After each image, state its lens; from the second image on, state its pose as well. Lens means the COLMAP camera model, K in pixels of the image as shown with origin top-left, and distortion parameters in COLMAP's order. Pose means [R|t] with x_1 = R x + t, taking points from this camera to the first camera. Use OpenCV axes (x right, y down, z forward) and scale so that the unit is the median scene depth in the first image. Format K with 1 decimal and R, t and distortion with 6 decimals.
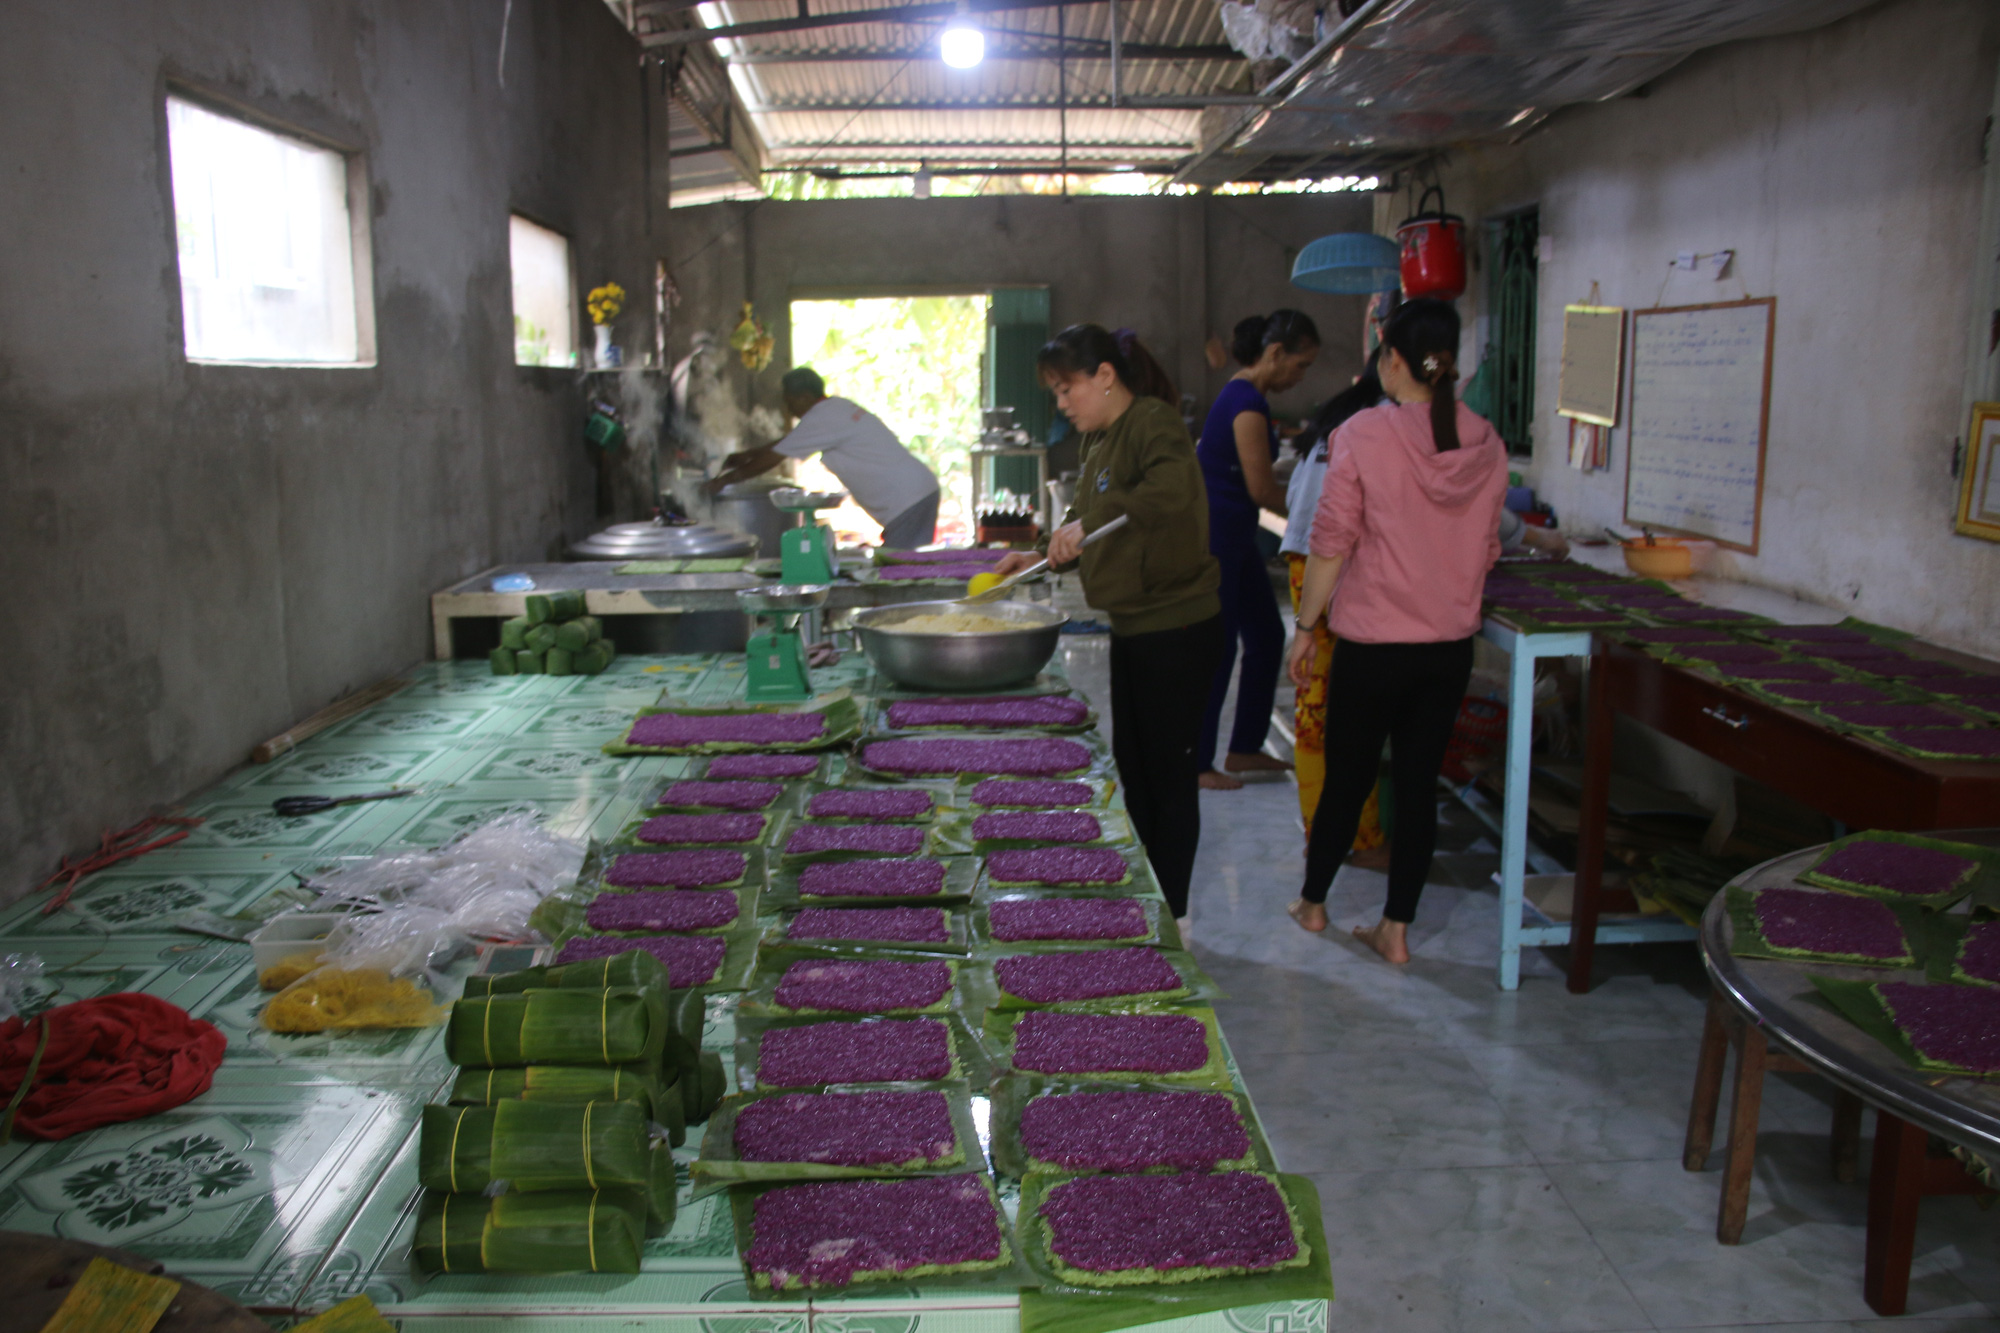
lens RADIAL K [[1626.3, 0, 1000.0], [0, 1626.3, 666.5], [0, 0, 1]] dist [-0.183731, 0.166468]
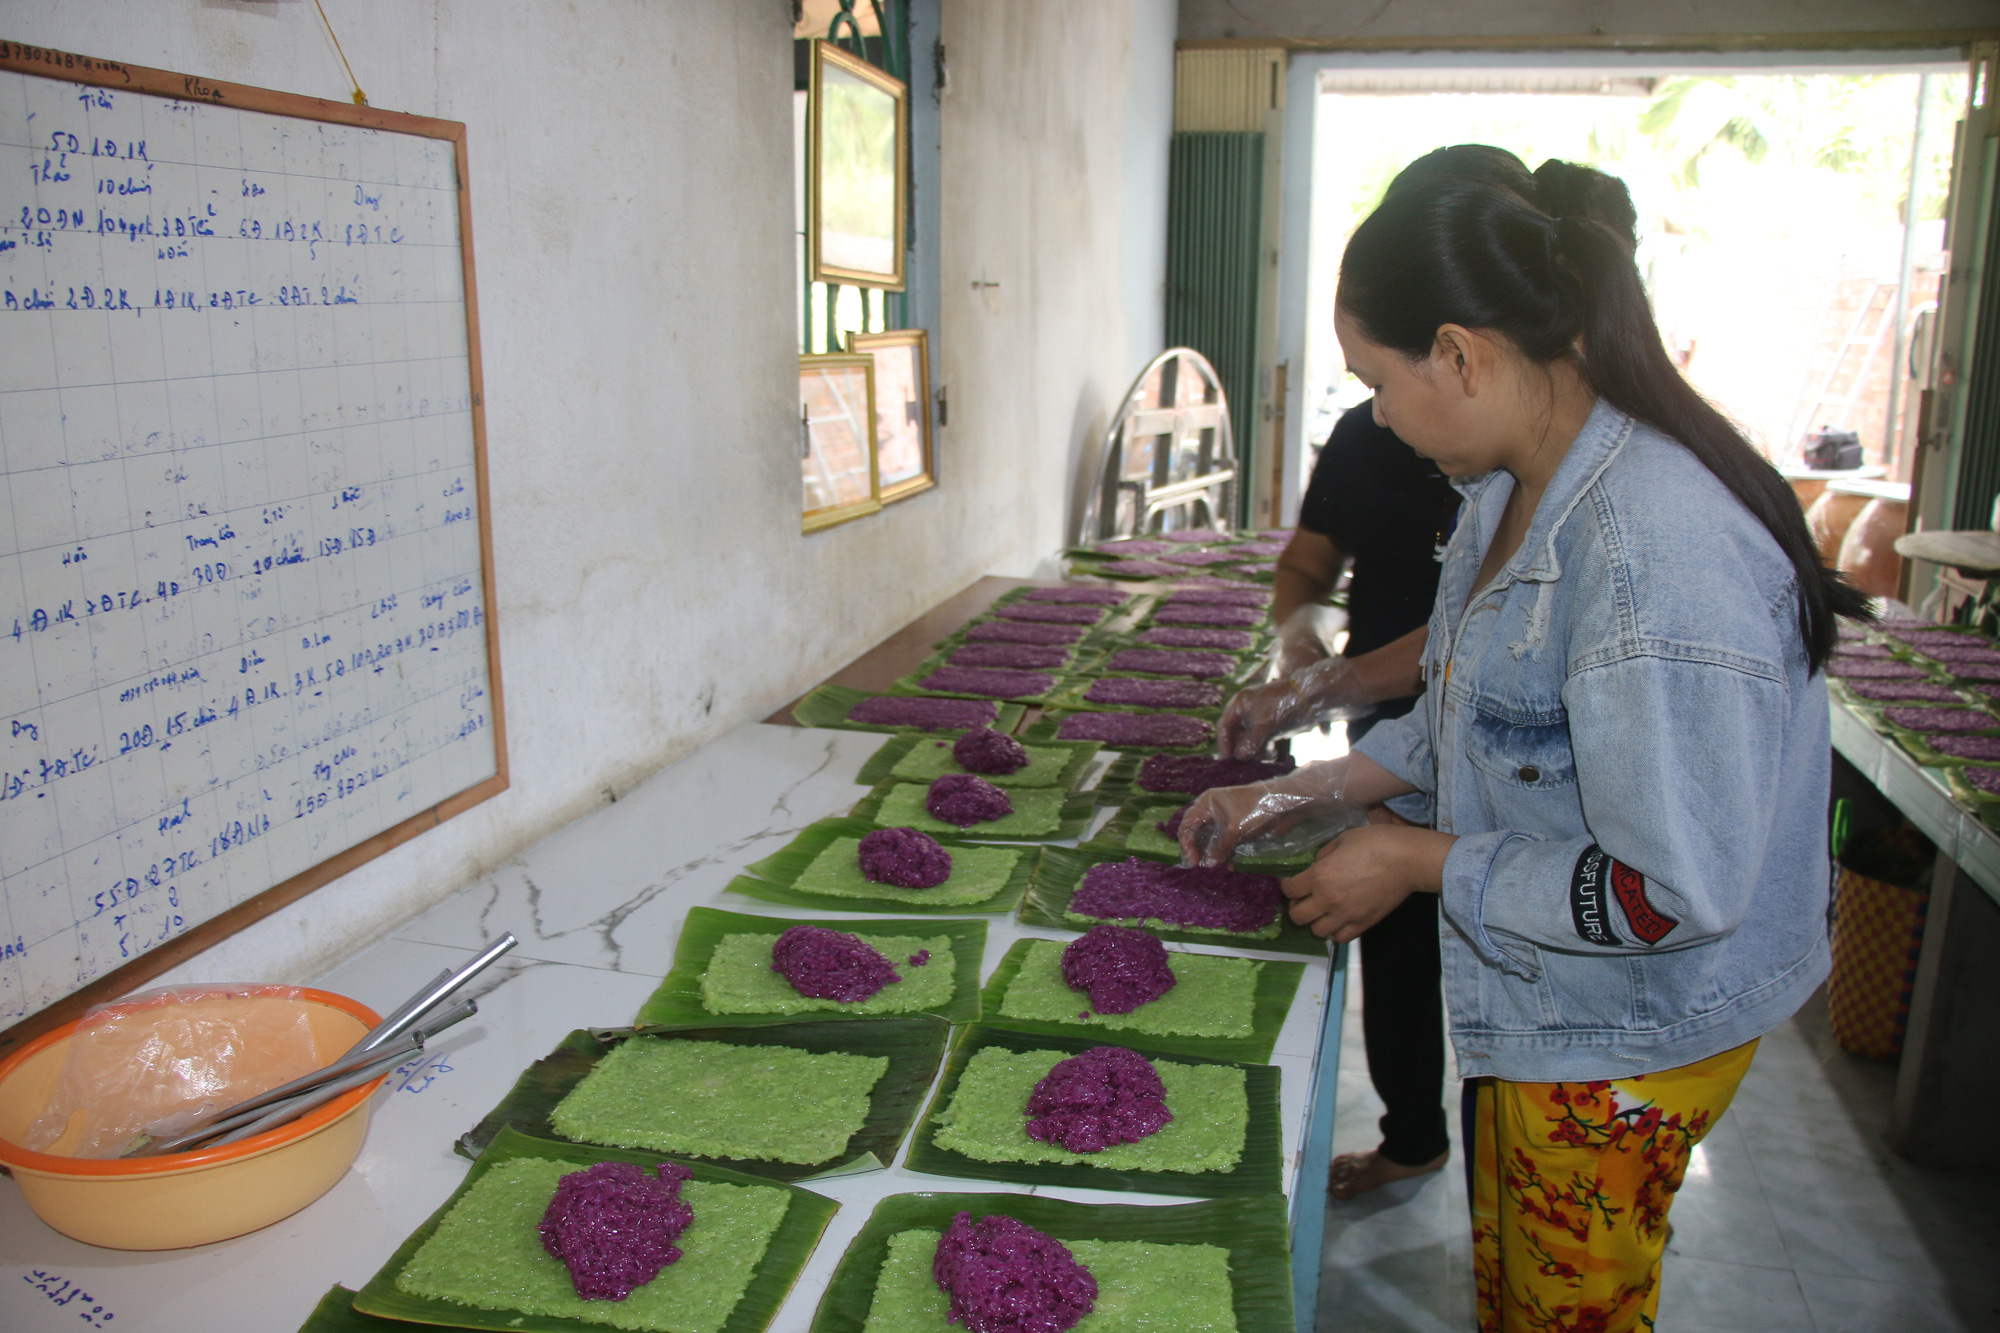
lens RADIAL K [[1626.3, 0, 1000.0], [0, 1626.3, 666.5], [0, 0, 1]] dist [-0.183731, 0.166468]
pose [[-0.966306, -0.051821, 0.252126, 0.335909], [0.050288, 0.922640, 0.382370, -0.319821], [-0.252436, 0.382166, -0.888946, 1.703780]]
